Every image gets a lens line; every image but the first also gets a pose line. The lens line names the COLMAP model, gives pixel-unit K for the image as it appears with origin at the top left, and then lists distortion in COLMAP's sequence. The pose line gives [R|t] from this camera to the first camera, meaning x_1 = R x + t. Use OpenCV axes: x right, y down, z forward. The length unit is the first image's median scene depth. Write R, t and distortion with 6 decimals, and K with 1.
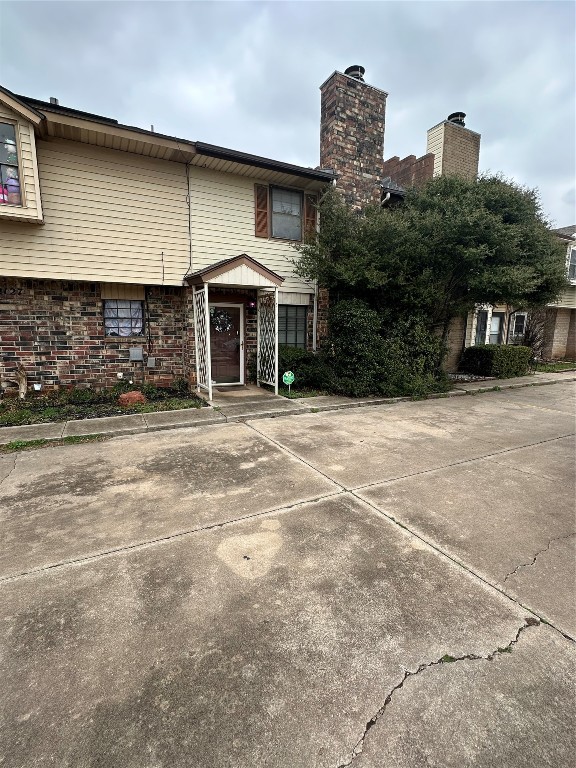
lens RADIAL K [[362.5, 0, 288.3], [0, 362.5, 382.5], [0, 0, 1]] dist [-0.006466, 0.000966]
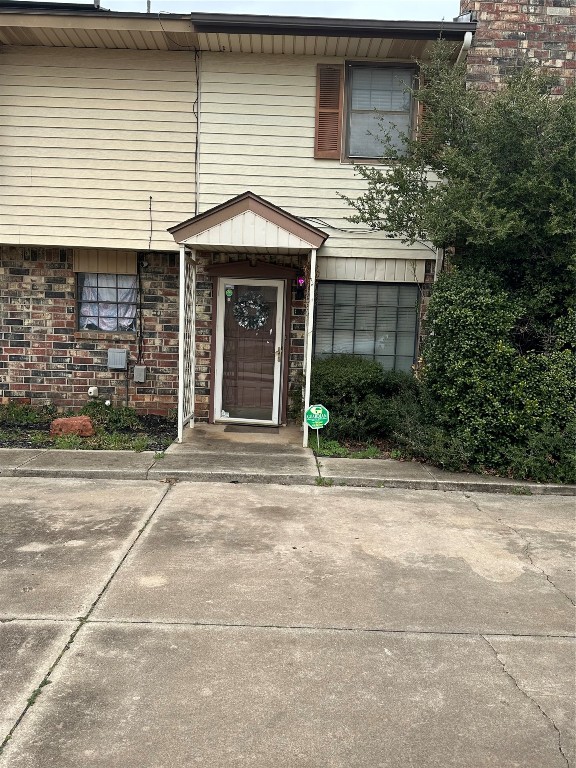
lens RADIAL K [[664.1, 0, 291.5], [0, 664.1, 385.5], [0, 0, 1]] dist [0.064941, -0.090620]
pose [[0.886168, 0.067402, -0.458436, 0.411087], [-0.097652, 0.994310, -0.042574, -0.013465], [0.452958, 0.082495, 0.887707, 0.117375]]
